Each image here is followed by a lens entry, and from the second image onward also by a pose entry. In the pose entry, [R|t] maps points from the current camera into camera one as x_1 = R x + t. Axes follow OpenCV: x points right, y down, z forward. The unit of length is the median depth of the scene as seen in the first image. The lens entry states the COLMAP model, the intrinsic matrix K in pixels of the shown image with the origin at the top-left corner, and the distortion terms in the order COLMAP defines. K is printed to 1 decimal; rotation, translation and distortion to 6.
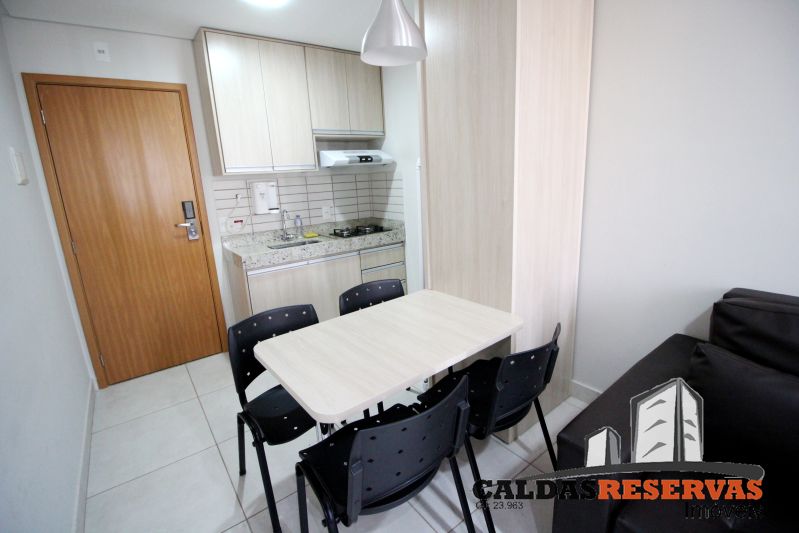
lens RADIAL K [[369.6, 0, 400.4], [0, 369.6, 268.1], [0, 0, 1]] dist [-0.012392, -0.000893]
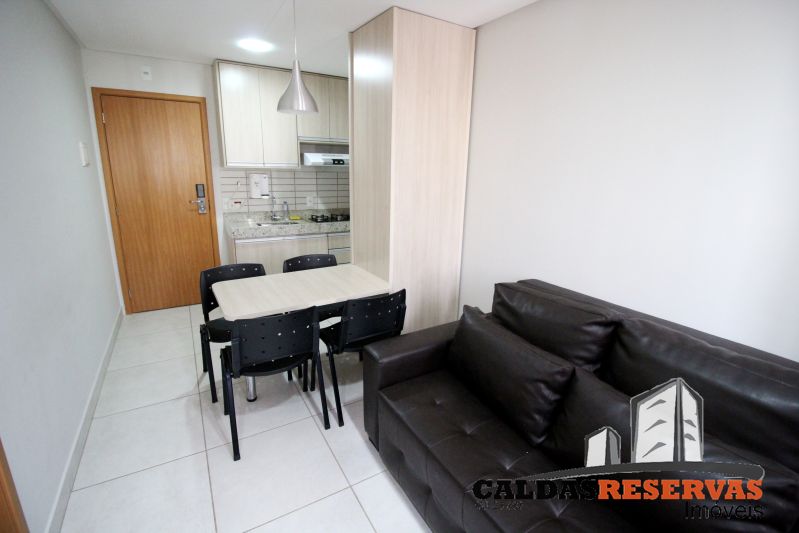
lens RADIAL K [[373.7, 0, 399.5], [0, 373.7, 266.5], [0, 0, 1]] dist [-0.000616, 0.000289]
pose [[0.989953, 0.102255, -0.097658, 0.298603], [-0.100708, 0.994702, 0.020651, 0.015429], [0.099252, -0.010609, 0.995006, -0.281573]]
